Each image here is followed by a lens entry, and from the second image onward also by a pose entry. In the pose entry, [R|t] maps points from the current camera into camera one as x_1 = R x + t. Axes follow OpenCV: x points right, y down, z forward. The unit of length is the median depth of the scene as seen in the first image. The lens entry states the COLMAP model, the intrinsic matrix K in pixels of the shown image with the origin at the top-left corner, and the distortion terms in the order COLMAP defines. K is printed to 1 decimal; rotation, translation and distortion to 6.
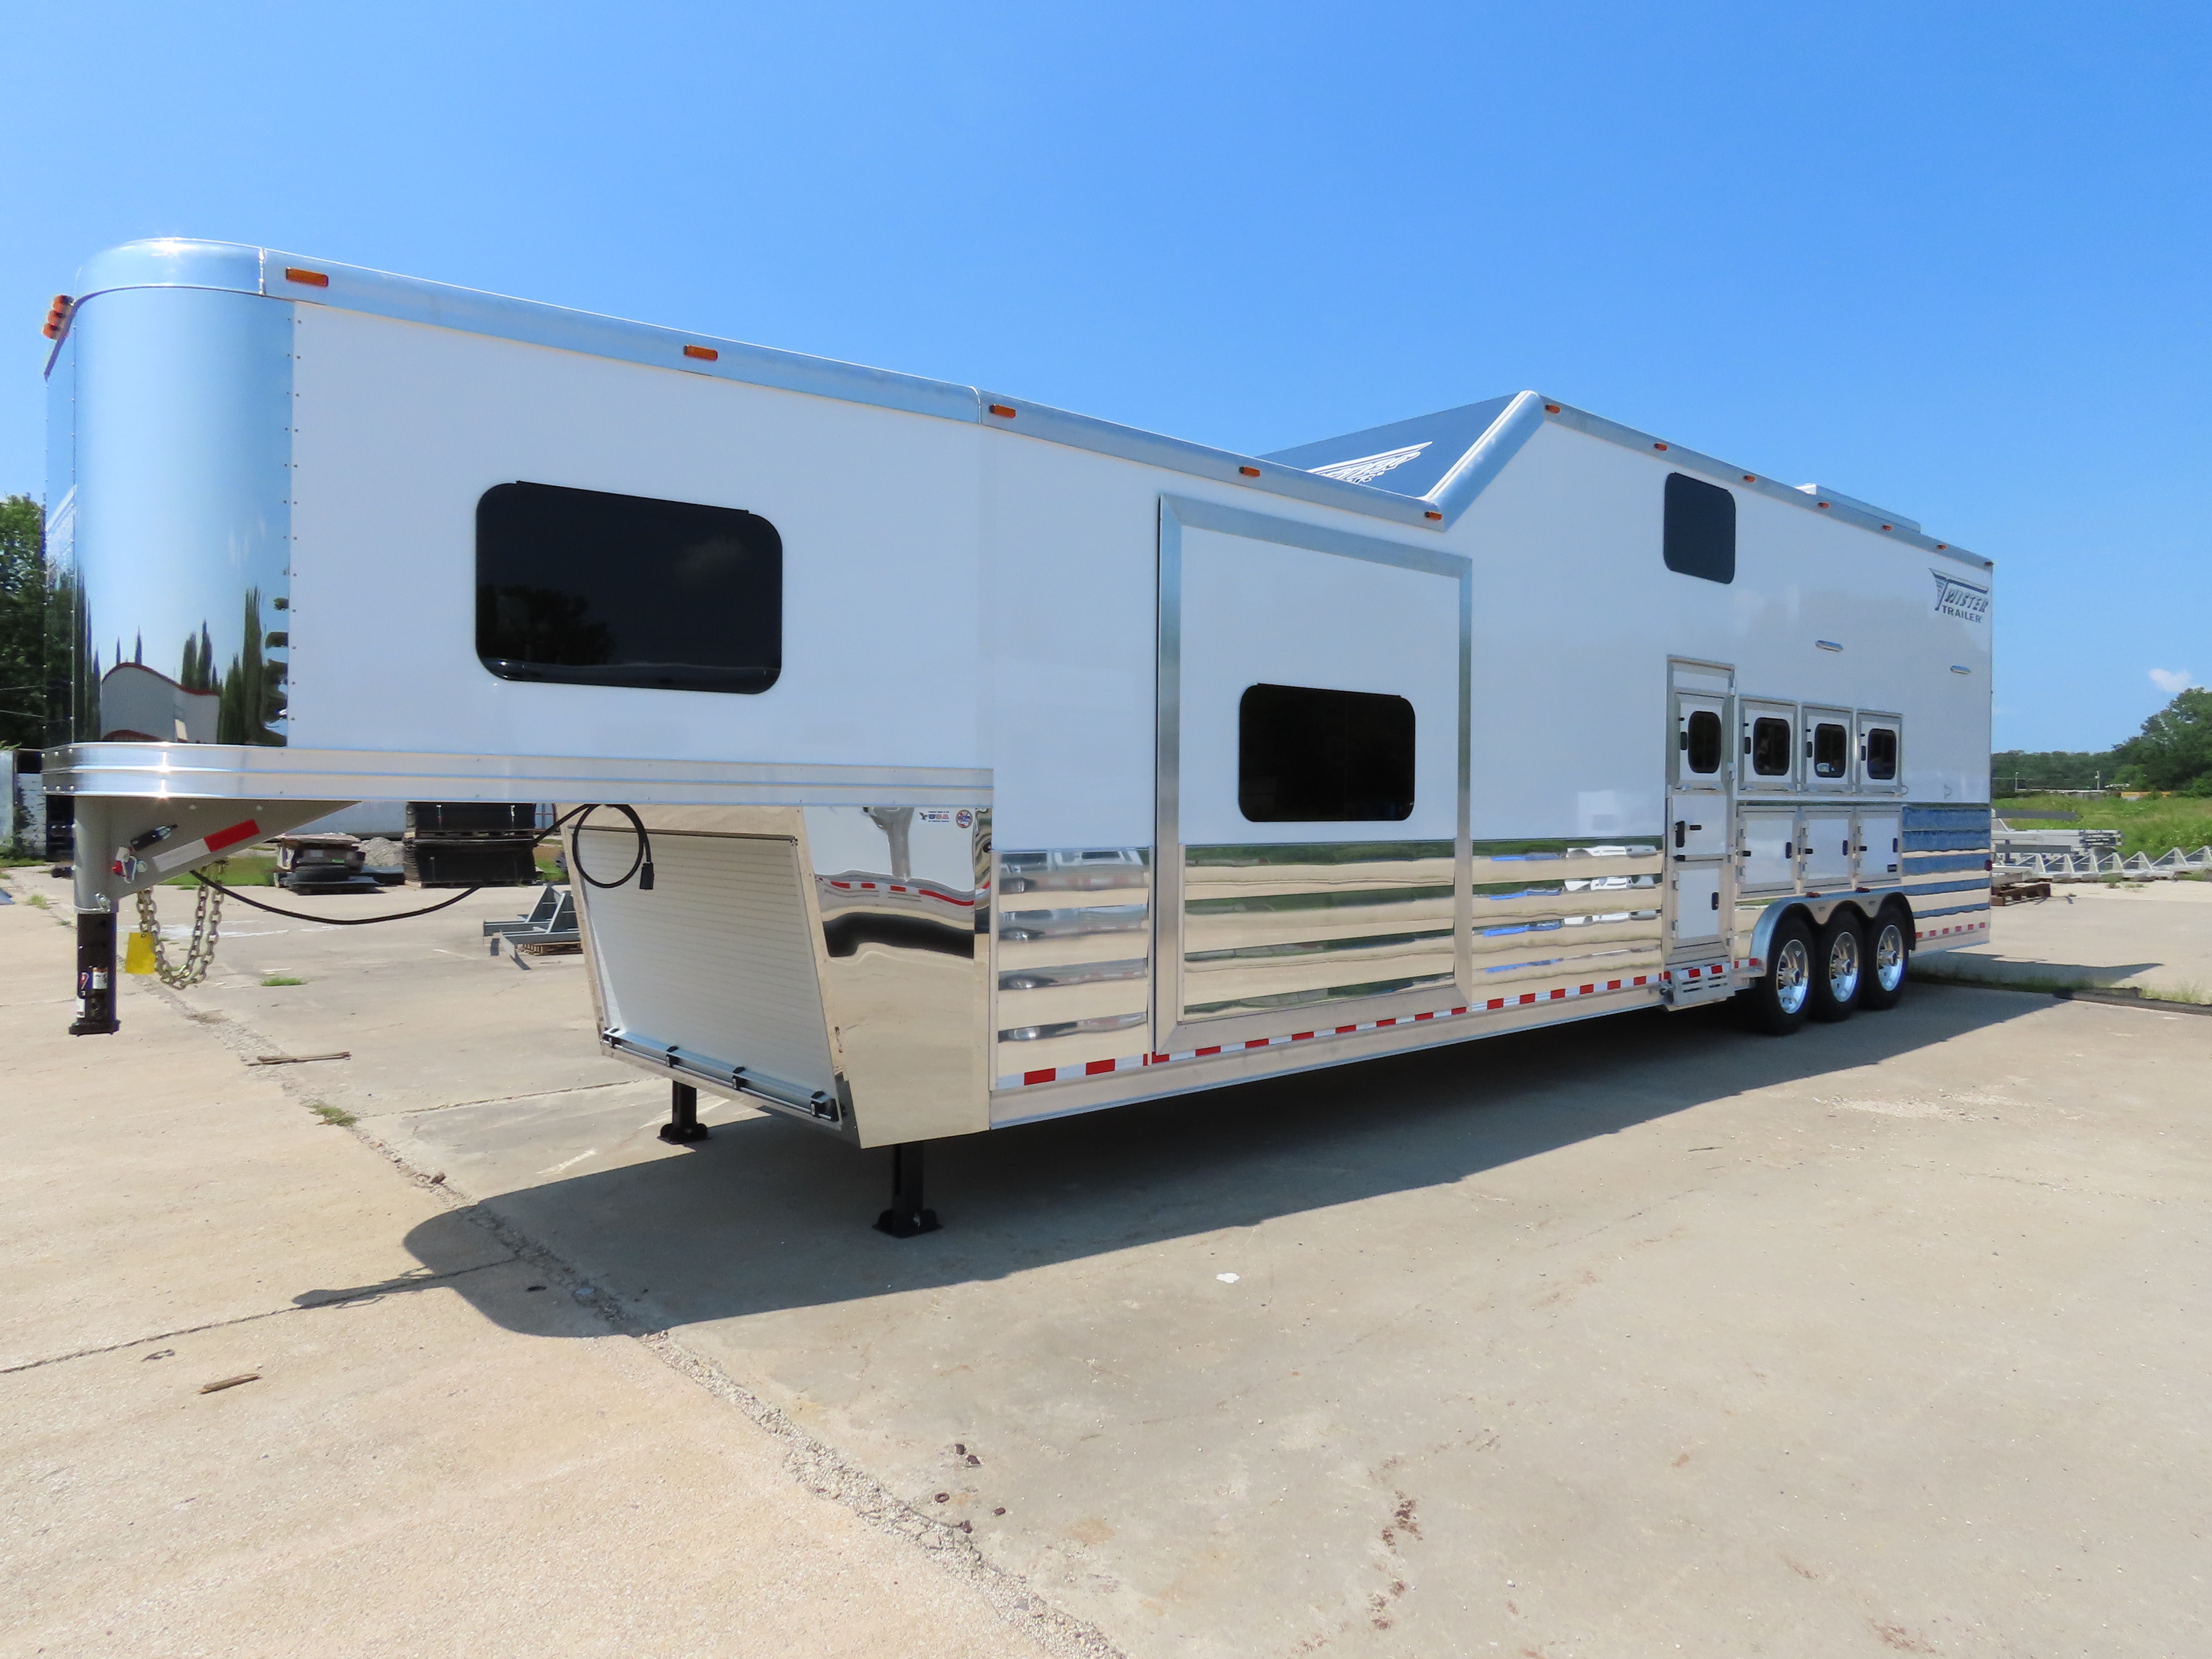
lens RADIAL K [[1382.3, 0, 1102.6], [0, 1382.3, 831.8], [0, 0, 1]] dist [-0.009213, 0.000743]
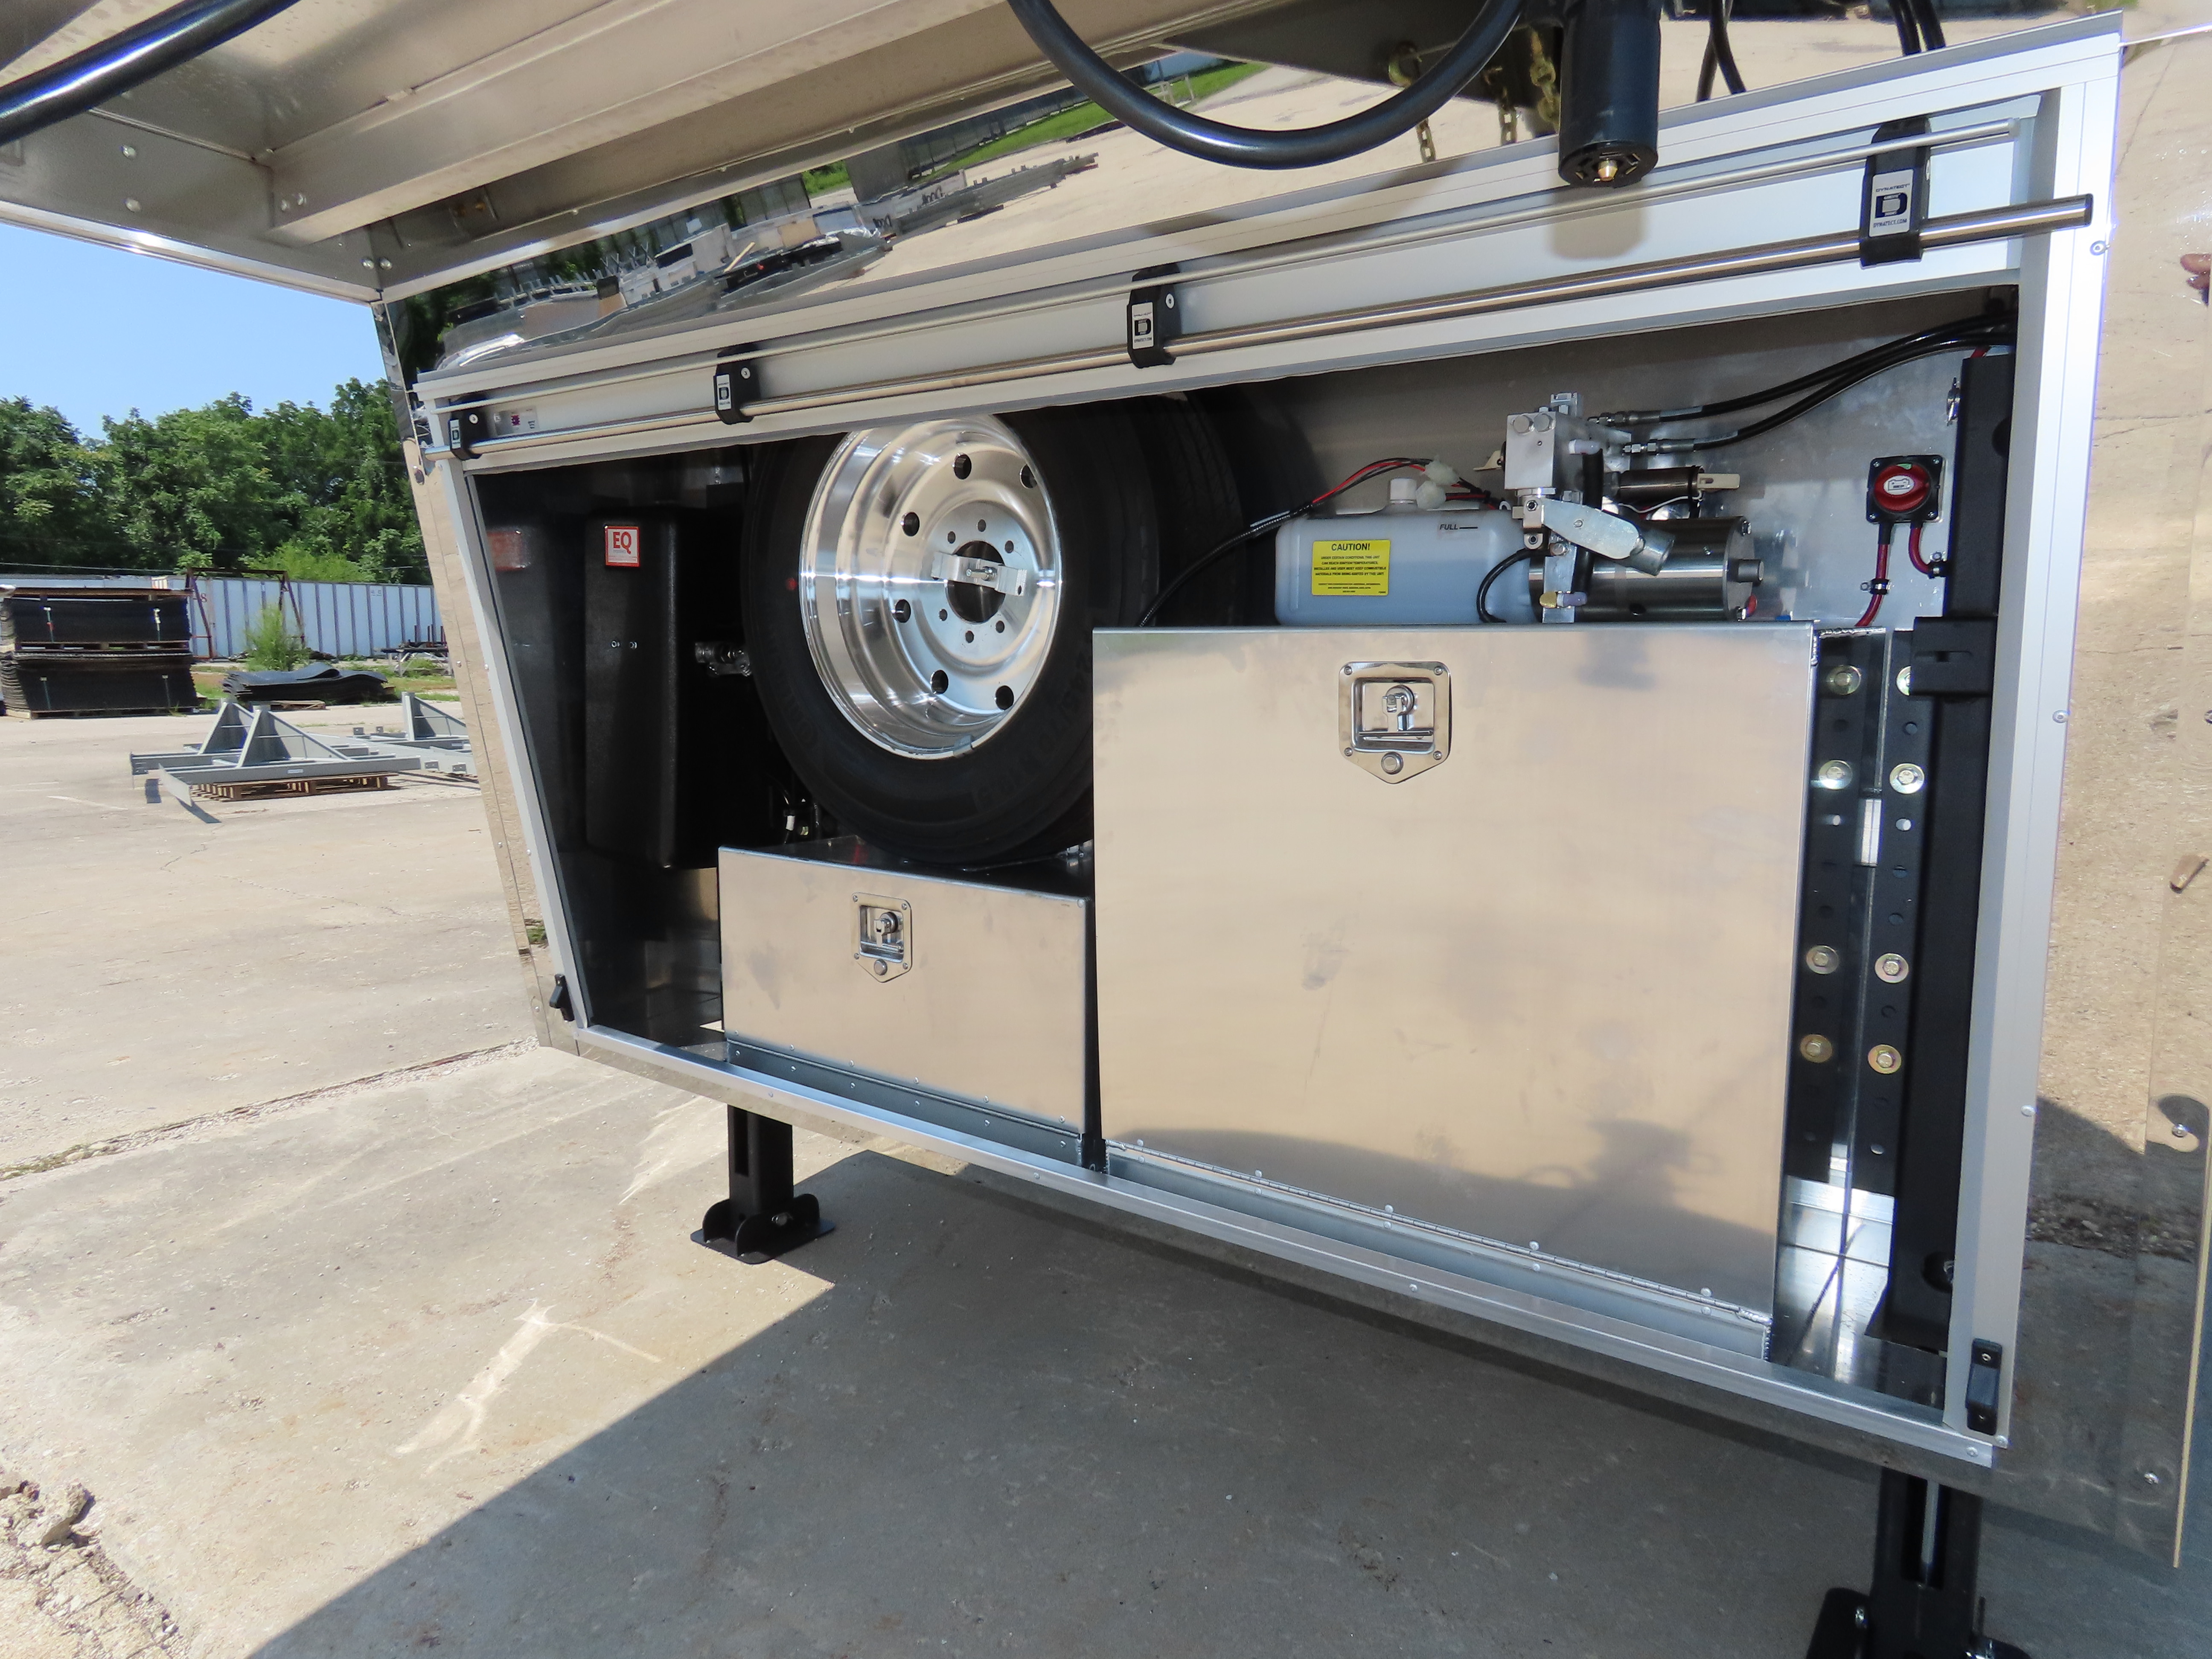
lens RADIAL K [[1382.3, 0, 1111.6], [0, 1382.3, 828.2], [0, 0, 1]] dist [-0.009213, 0.000743]
pose [[0.979679, -0.030093, 0.198299, -0.129830], [0.006557, 0.992957, 0.118294, 0.028164], [-0.200462, -0.114590, 0.972977, 0.281643]]
